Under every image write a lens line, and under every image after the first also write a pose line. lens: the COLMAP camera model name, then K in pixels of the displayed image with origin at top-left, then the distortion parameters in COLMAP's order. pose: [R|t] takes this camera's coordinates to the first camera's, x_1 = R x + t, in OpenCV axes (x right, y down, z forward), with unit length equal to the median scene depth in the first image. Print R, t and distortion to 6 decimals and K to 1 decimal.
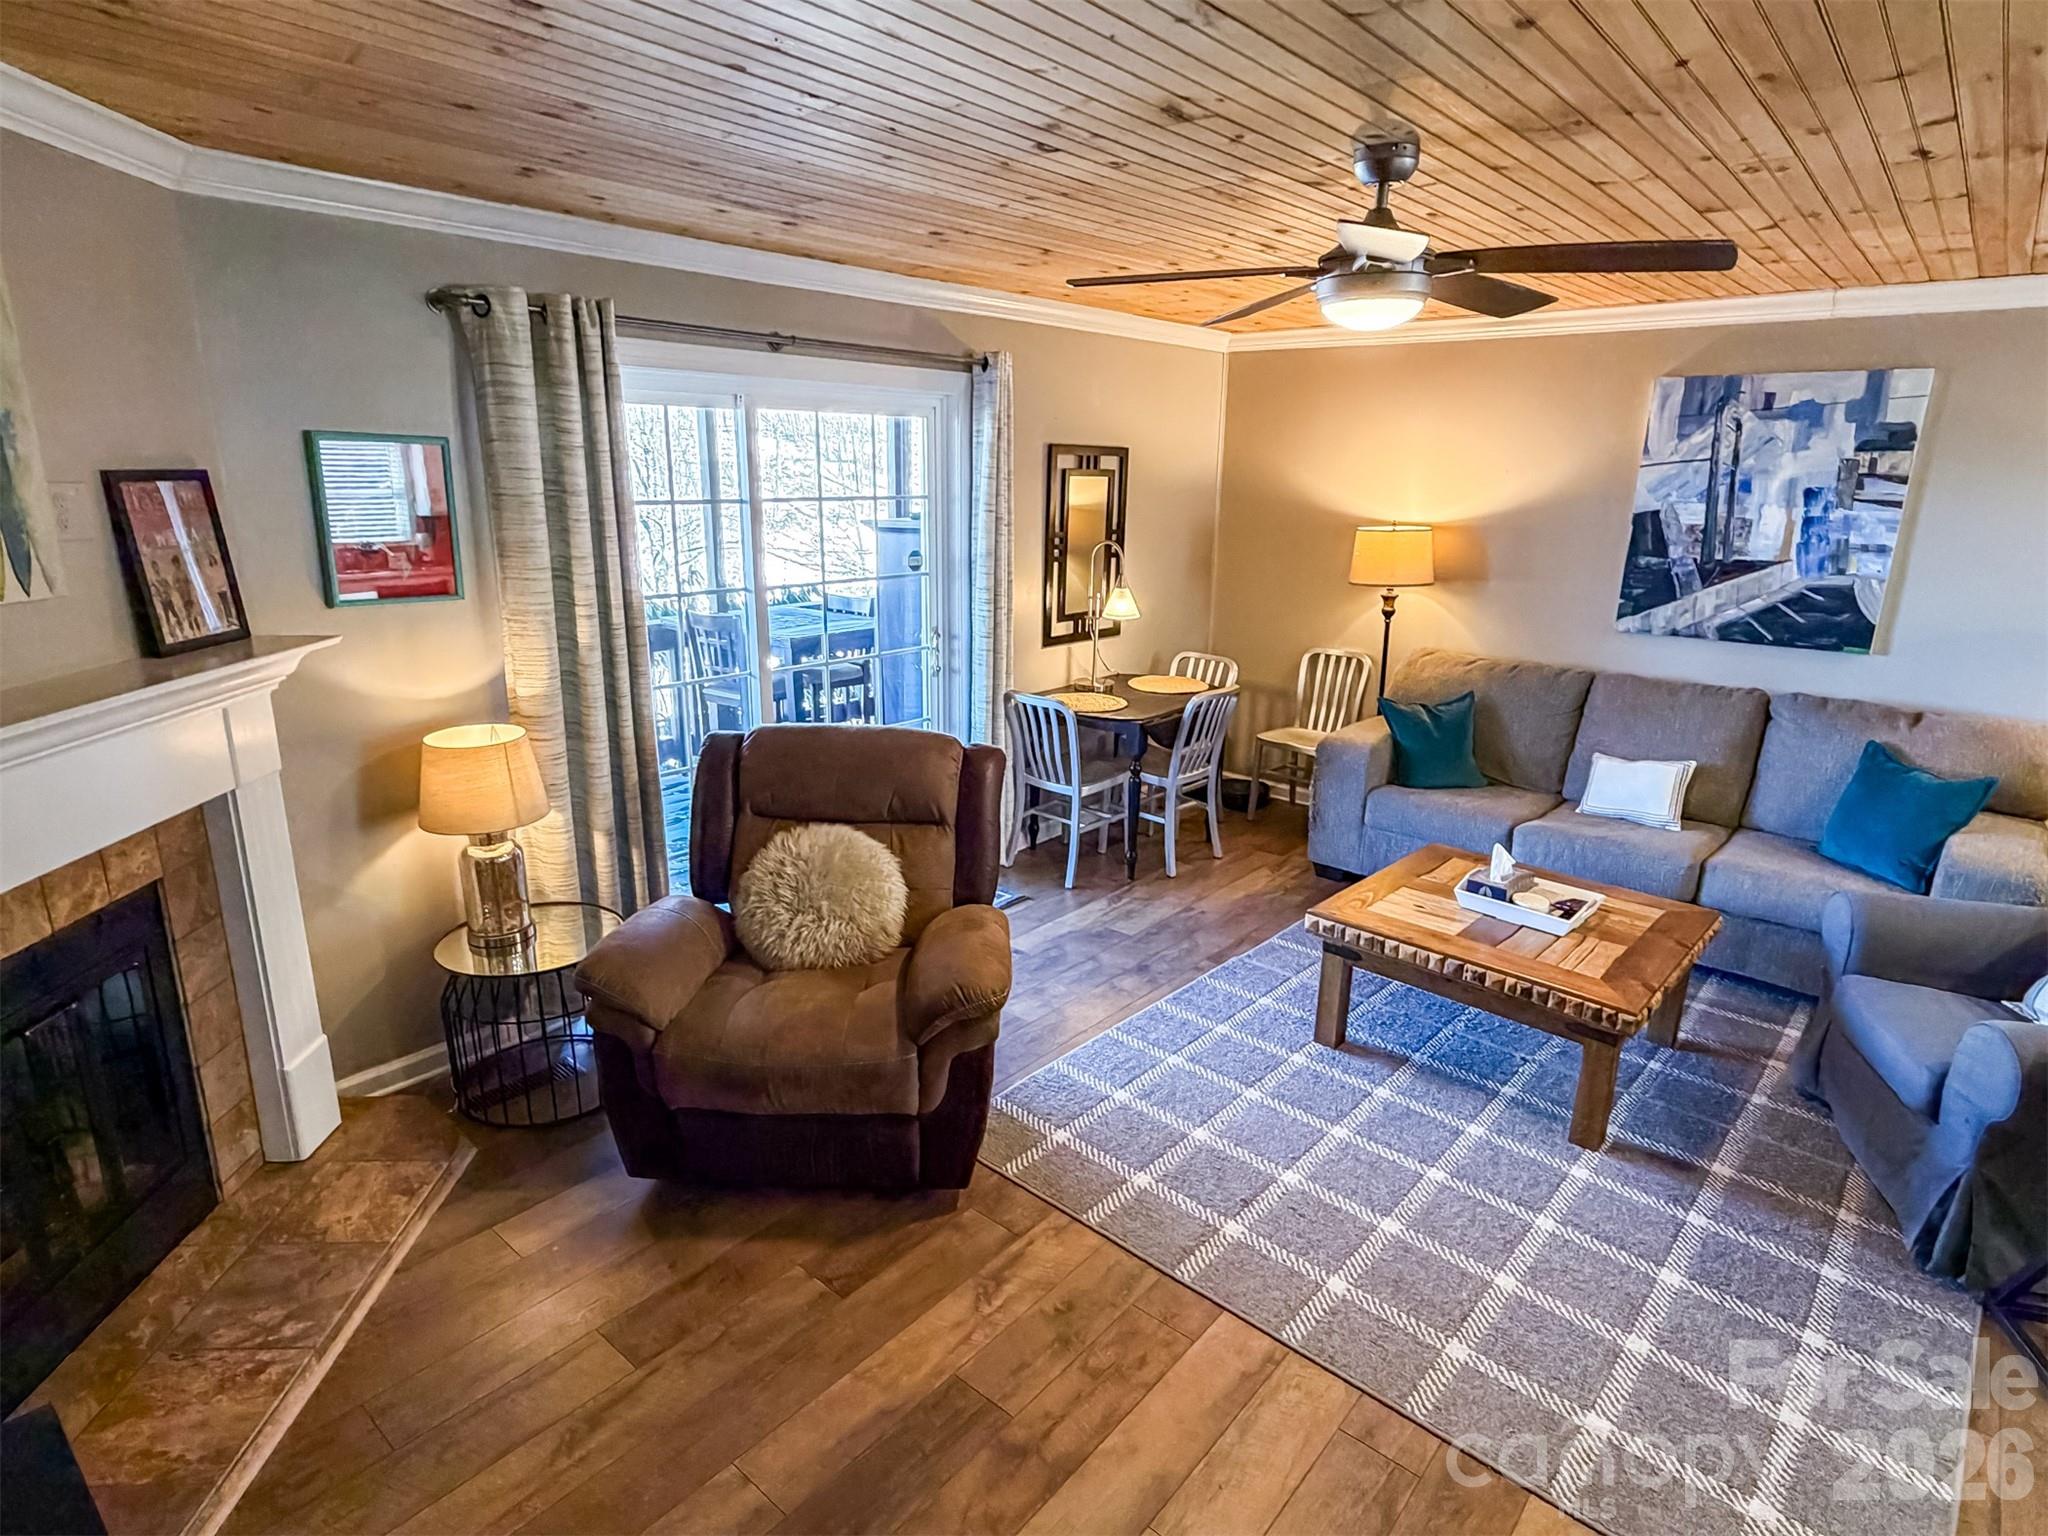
lens RADIAL K [[1115.9, 0, 1005.8], [0, 1115.9, 761.8], [0, 0, 1]] dist [-0.001777, 0.000839]
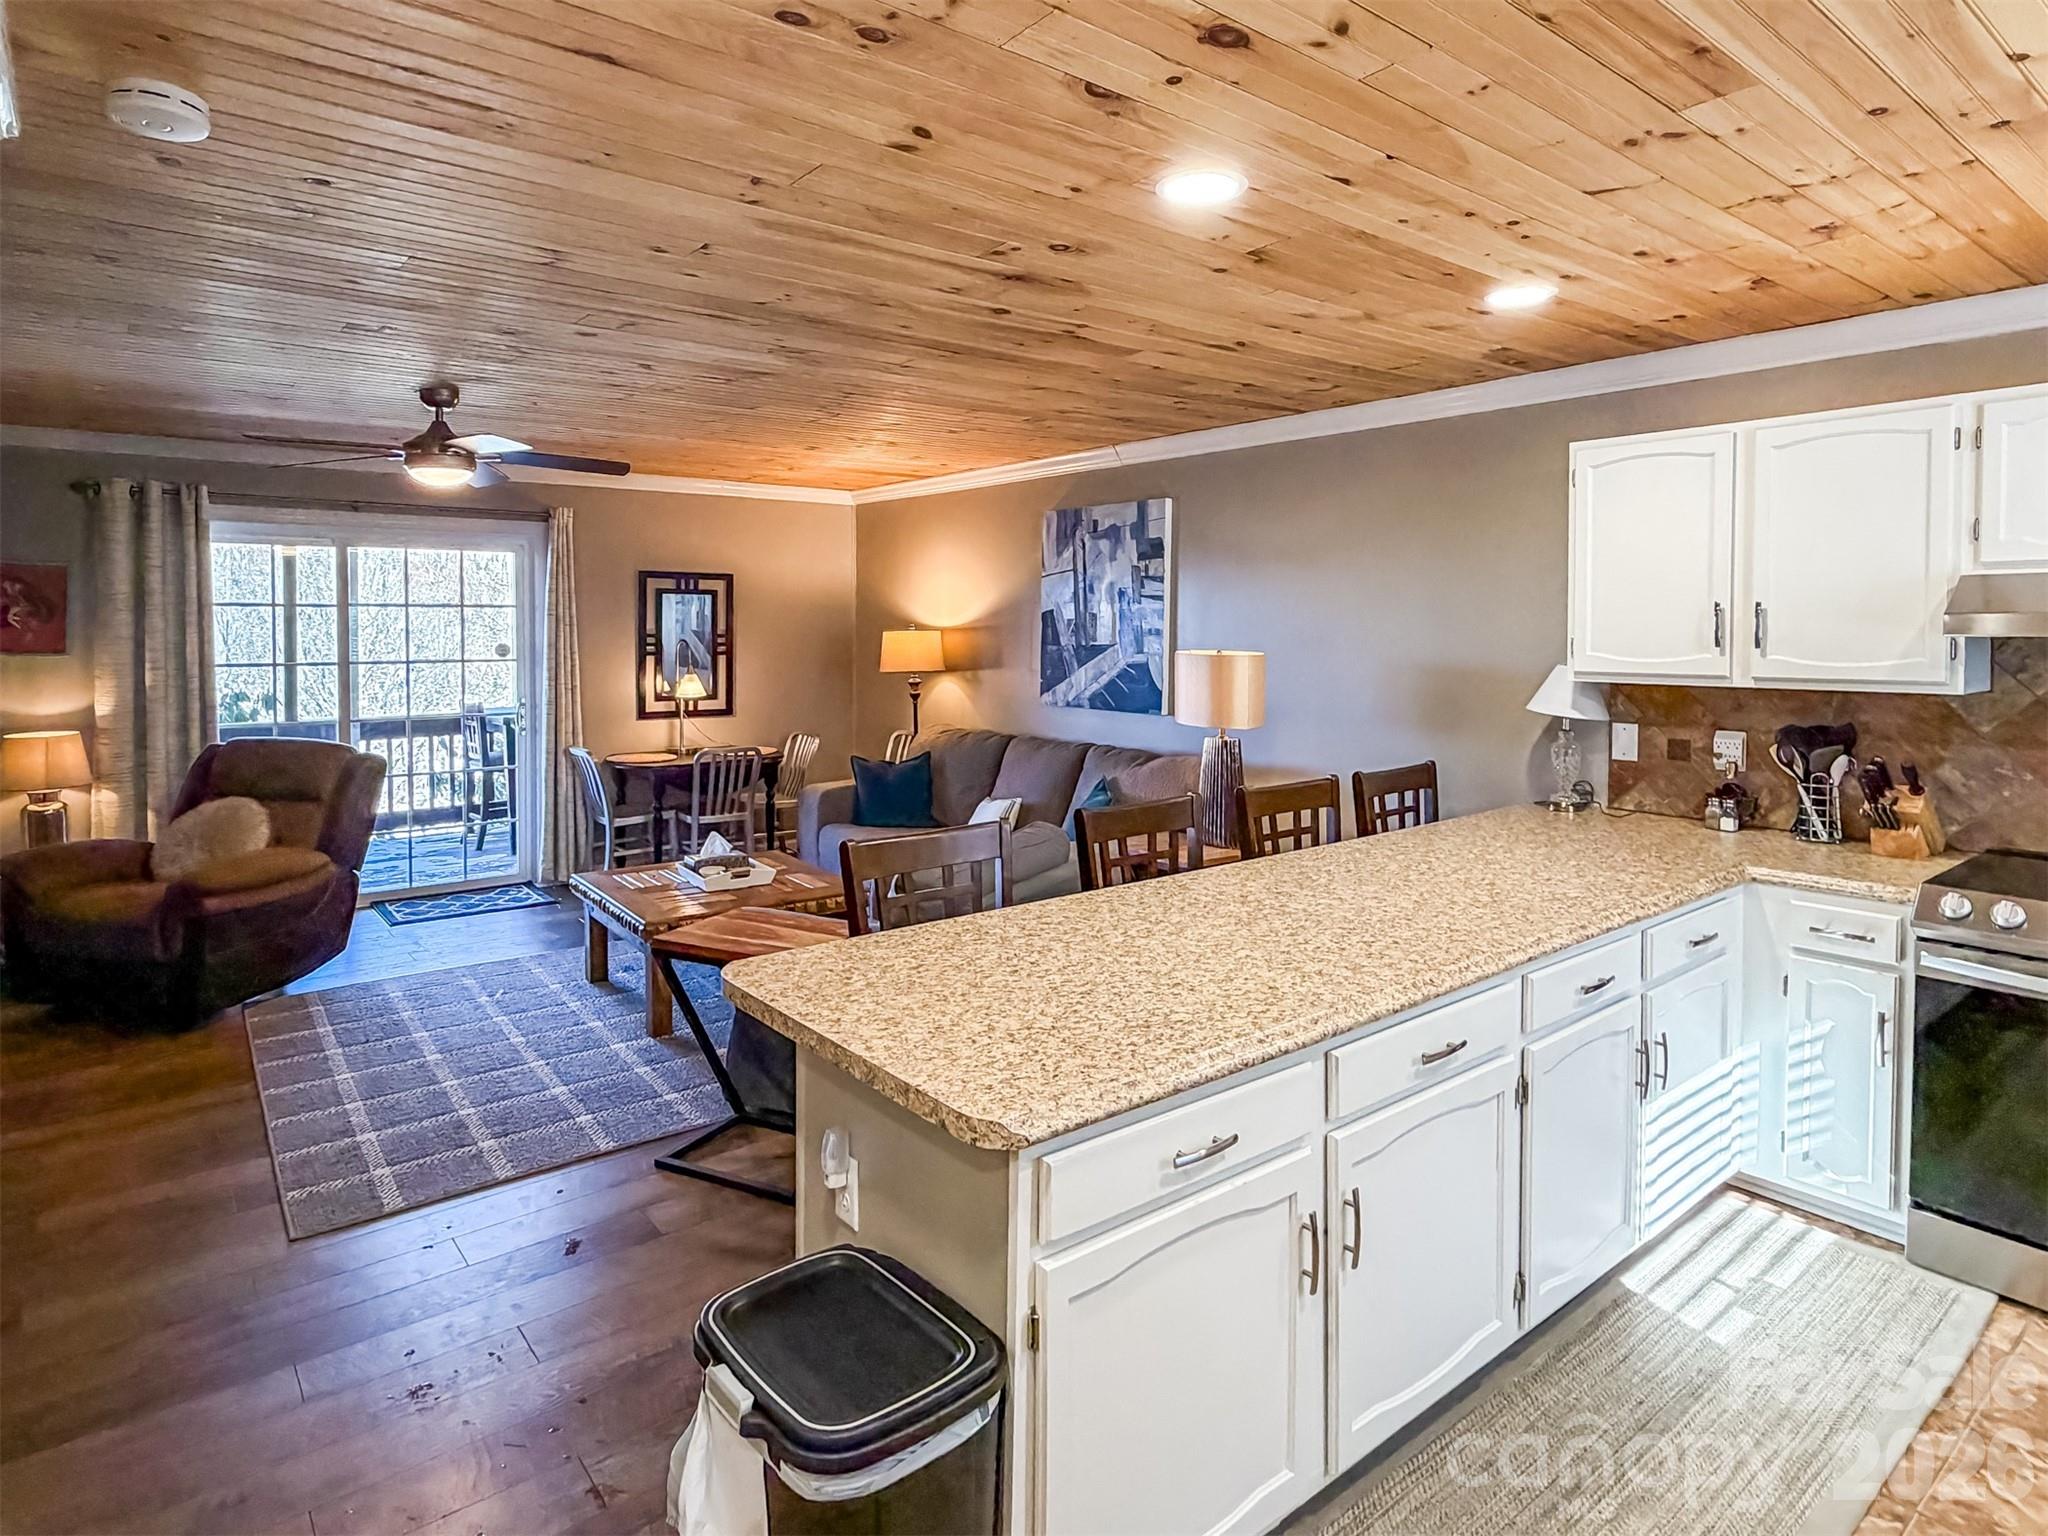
lens RADIAL K [[1122.8, 0, 1021.8], [0, 1122.8, 656.5], [0, 0, 1]] dist [-0.003974, 0.000890]
pose [[0.985782, -0.007182, -0.167874, 0.811661], [-0.031433, 0.973566, -0.226233, 0.126875], [0.165061, 0.228293, 0.959498, -0.244937]]
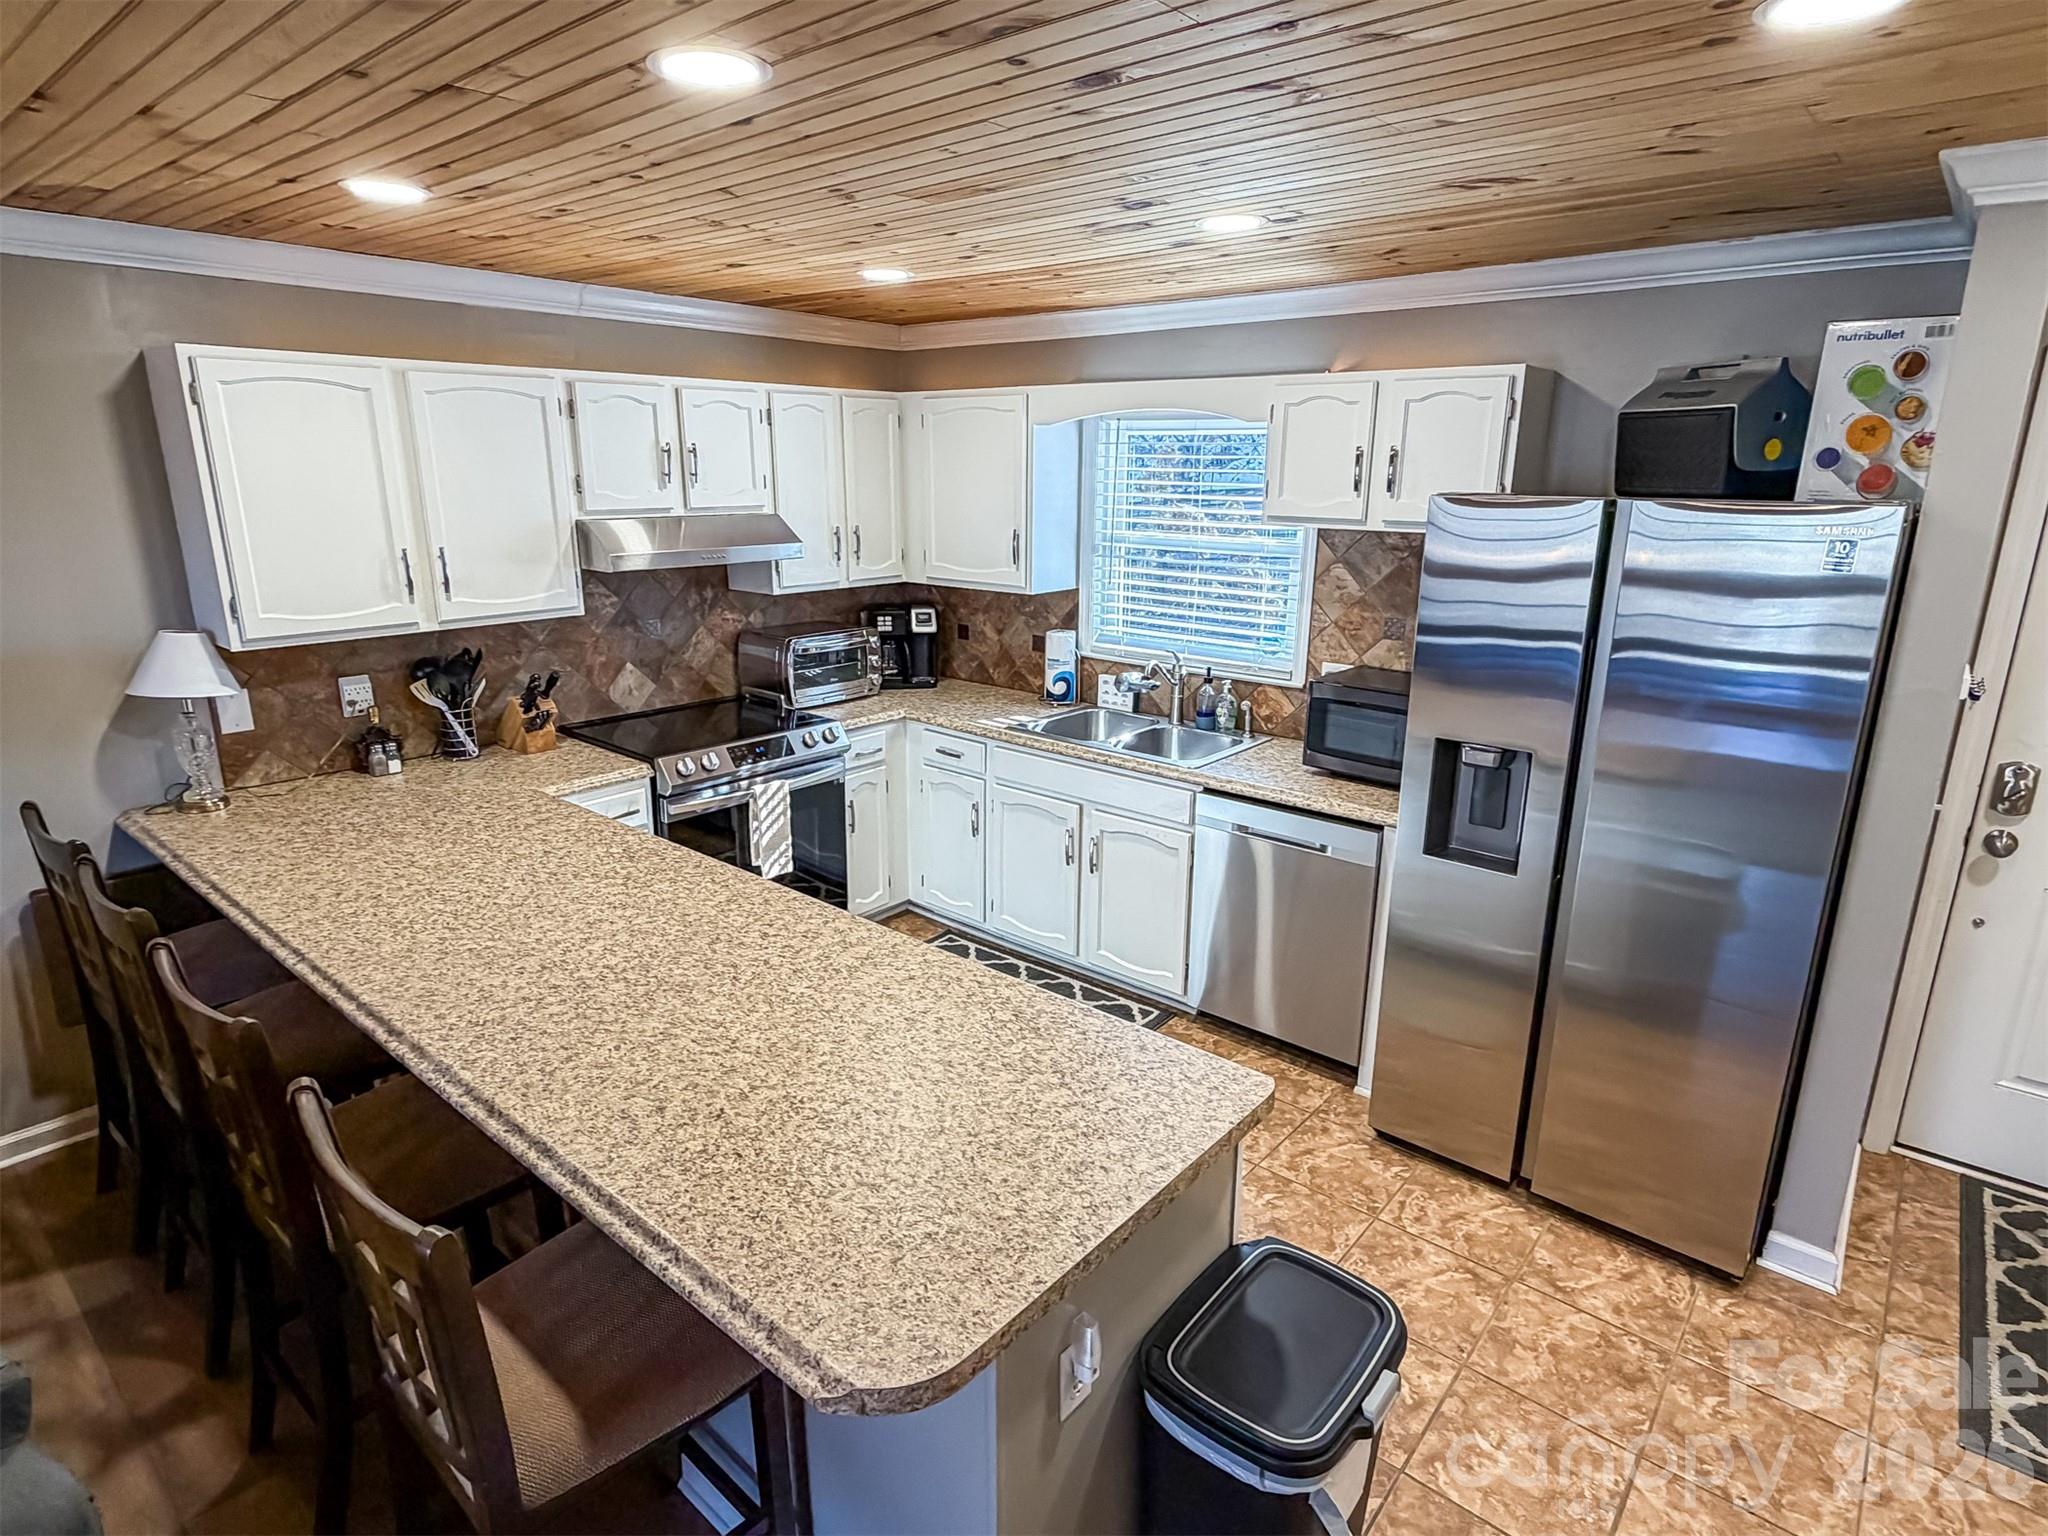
lens RADIAL K [[1100.6, 0, 1016.7], [0, 1100.6, 775.0], [0, 0, 1]] dist [0.001069, -0.000853]
pose [[-0.010449, -0.277067, 0.960794, 0.402475], [0.255858, 0.928120, 0.270427, -0.045051], [-0.966658, 0.248652, 0.061192, 0.139195]]
